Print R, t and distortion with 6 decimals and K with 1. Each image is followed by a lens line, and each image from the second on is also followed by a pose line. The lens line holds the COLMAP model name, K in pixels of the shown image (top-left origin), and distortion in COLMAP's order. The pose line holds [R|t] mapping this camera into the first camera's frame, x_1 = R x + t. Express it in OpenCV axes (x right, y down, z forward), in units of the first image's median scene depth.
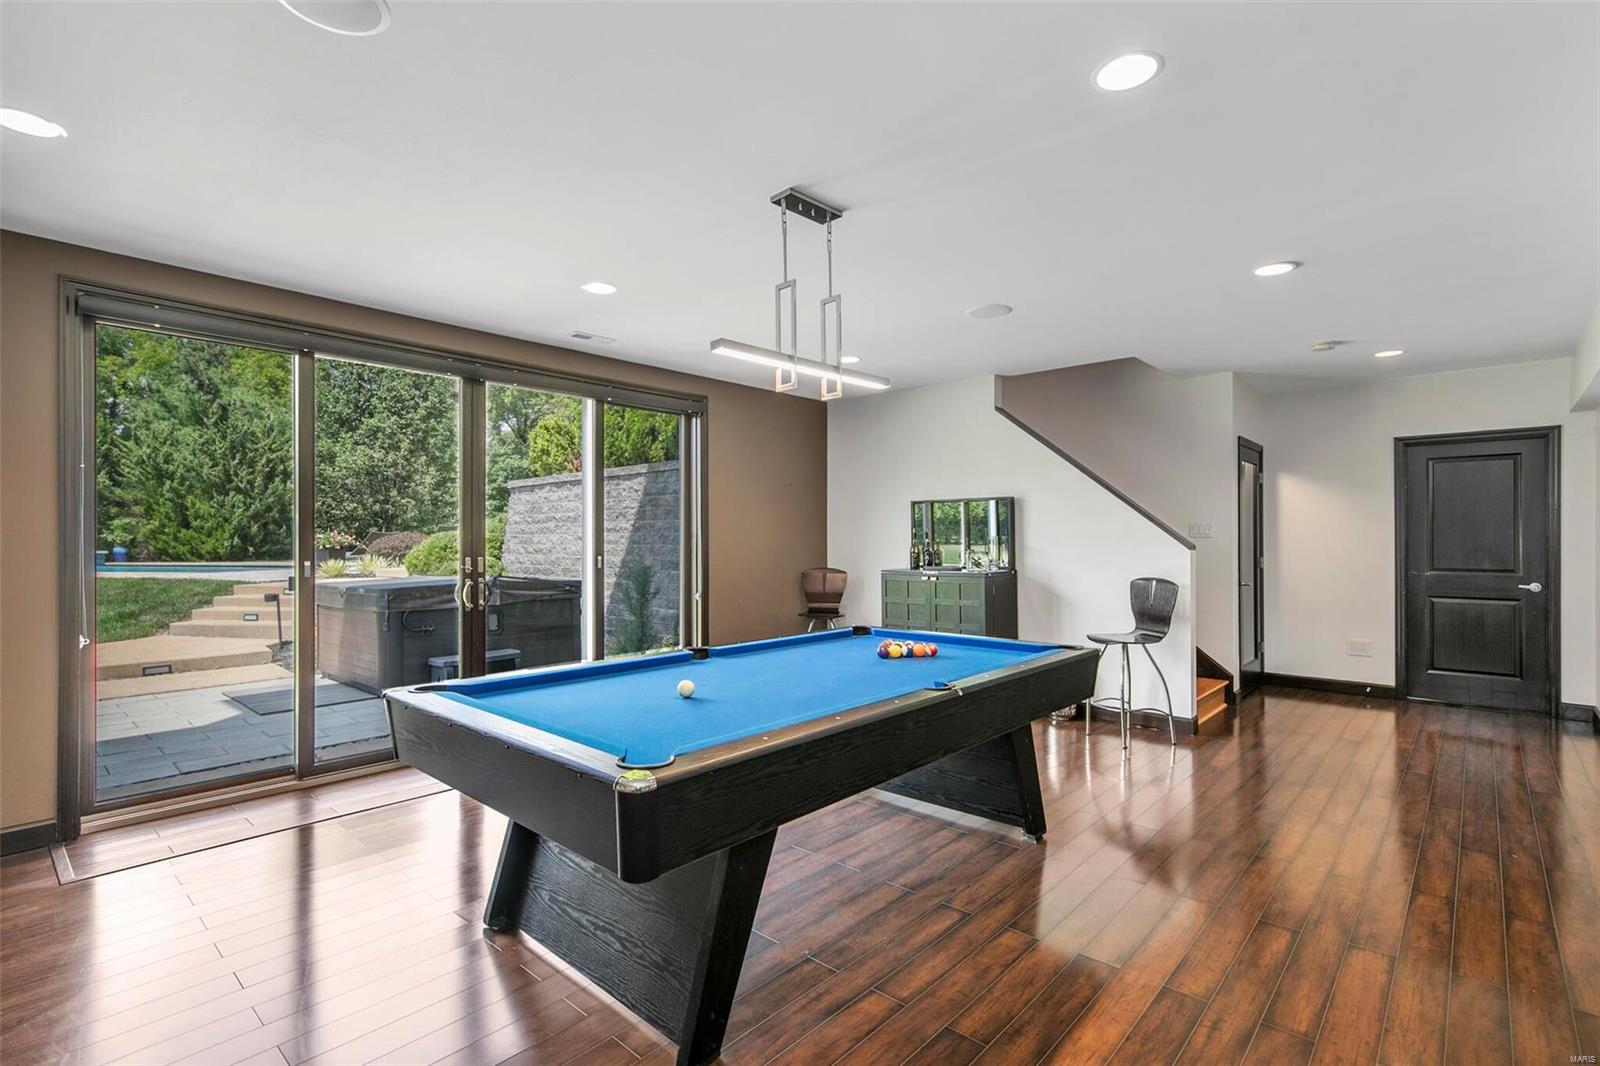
lens RADIAL K [[744.9, 0, 802.2], [0, 744.9, 536.9], [0, 0, 1]] dist [0.001916, 0.000231]
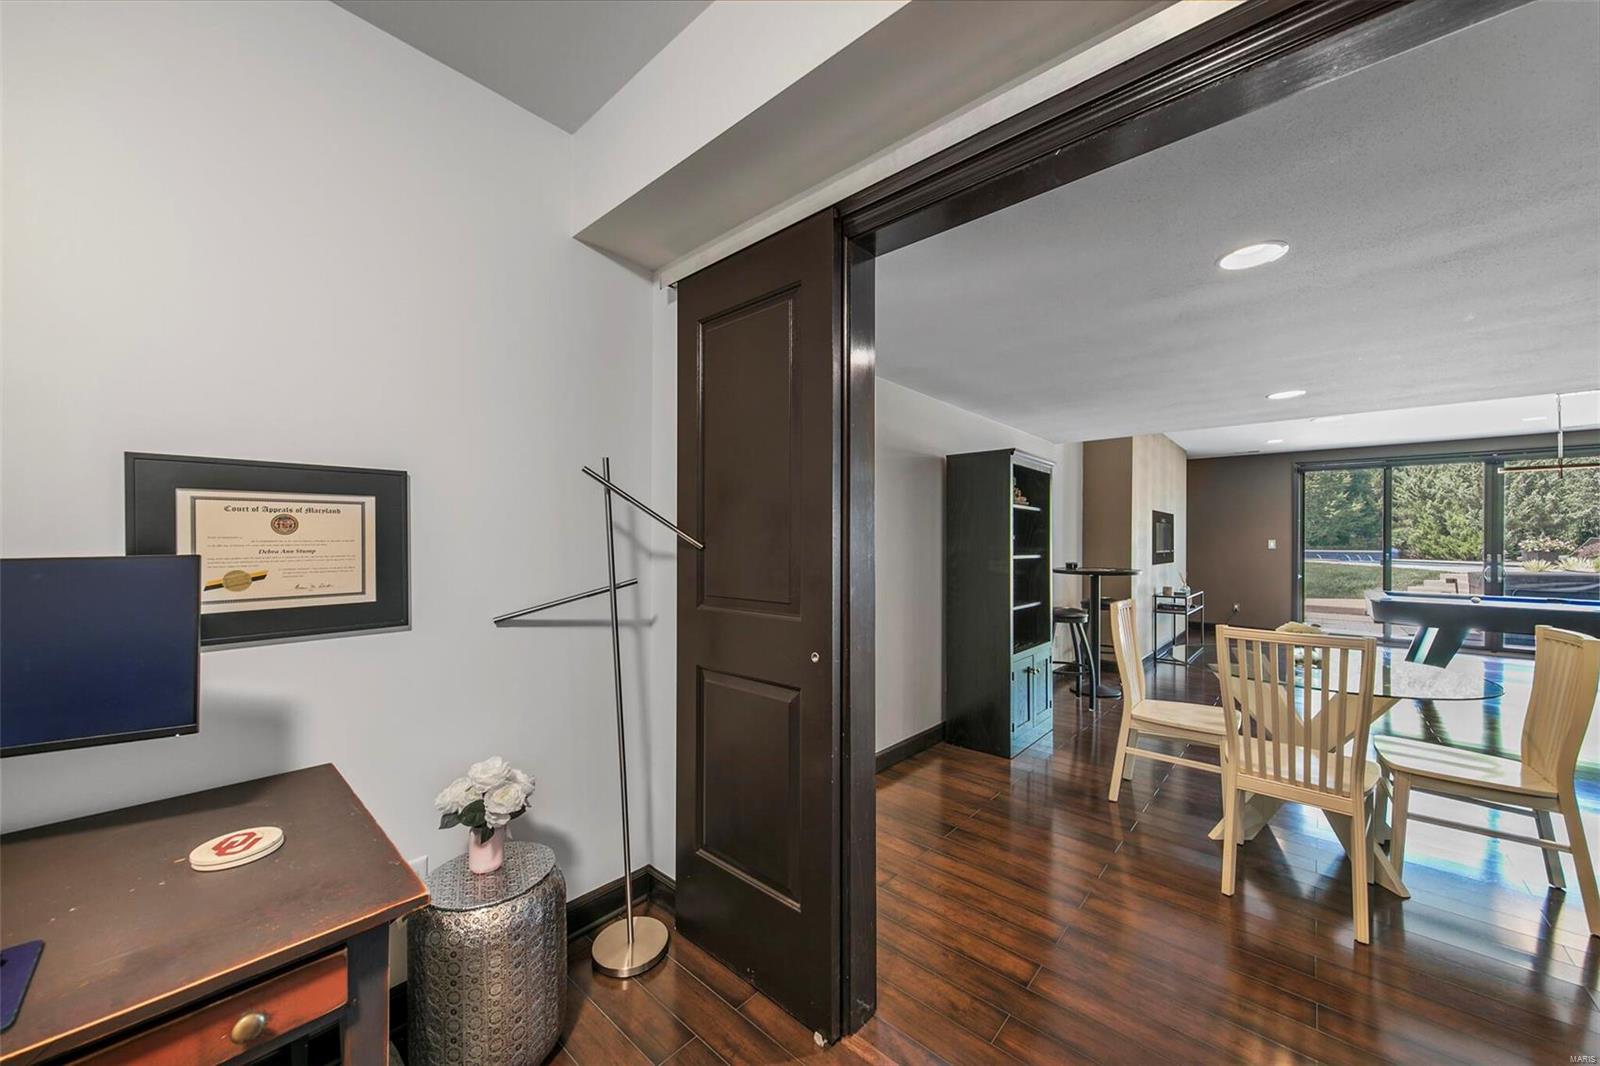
lens RADIAL K [[575.4, 0, 803.5], [0, 575.4, 540.9], [0, 0, 1]] dist [-0.000836, 0.000291]
pose [[0.003471, 0.002530, -0.999991, 0.197993], [-0.001844, 0.999995, 0.002523, -0.001711], [0.999992, 0.001835, 0.003476, -0.150257]]
